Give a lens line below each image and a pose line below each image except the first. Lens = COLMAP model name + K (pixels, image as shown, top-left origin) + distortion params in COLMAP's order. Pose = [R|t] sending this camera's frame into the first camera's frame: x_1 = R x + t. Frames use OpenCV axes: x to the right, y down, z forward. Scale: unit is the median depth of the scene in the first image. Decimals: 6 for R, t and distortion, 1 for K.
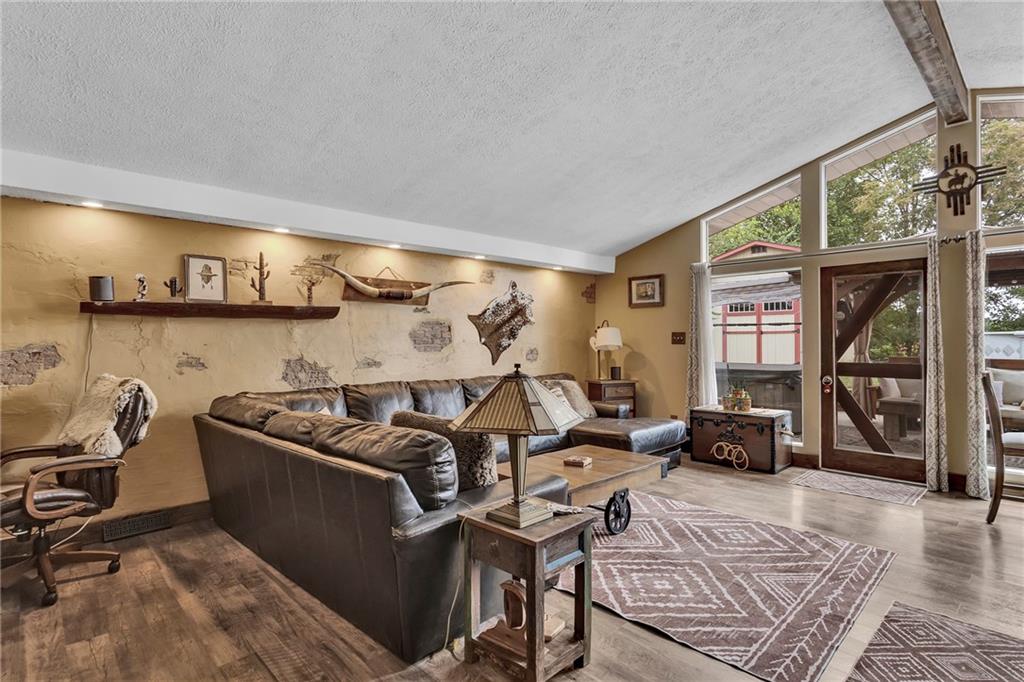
lens RADIAL K [[499.0, 0, 513.9], [0, 499.0, 336.5], [0, 0, 1]] dist [-0.000407, 0.000312]
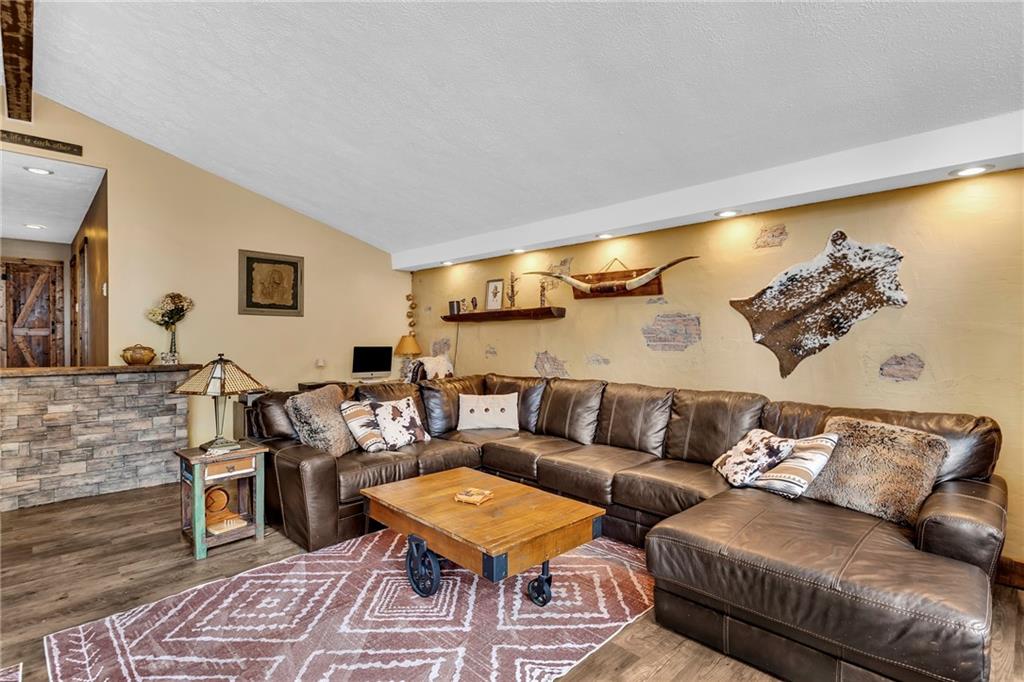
lens RADIAL K [[499.0, 0, 513.9], [0, 499.0, 336.5], [0, 0, 1]] dist [-0.000407, 0.000312]
pose [[0.026896, 0.006329, -0.999618, 0.901576], [0.008827, 0.999939, 0.006568, -0.001003], [0.999599, -0.009001, 0.026838, 1.046864]]
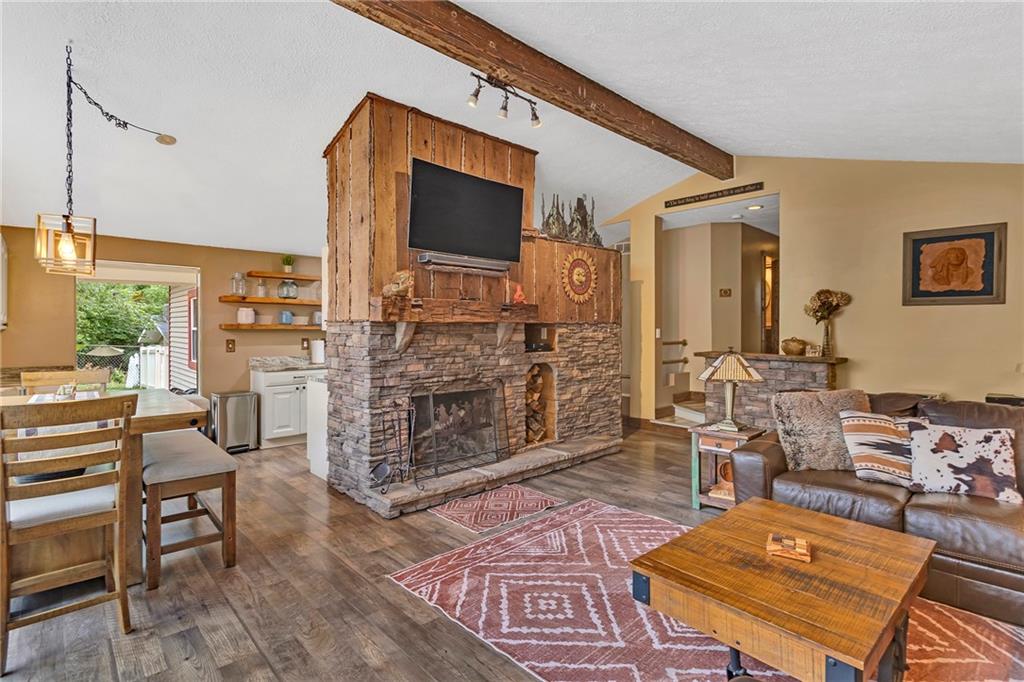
lens RADIAL K [[509.7, 0, 513.8], [0, 509.7, 329.8], [0, 0, 1]] dist [-0.000901, 0.000087]
pose [[-0.999956, 0.008031, 0.004866, 0.444072], [0.008011, 0.999959, -0.004222, -0.003235], [-0.004900, -0.004183, -0.999979, 1.600744]]
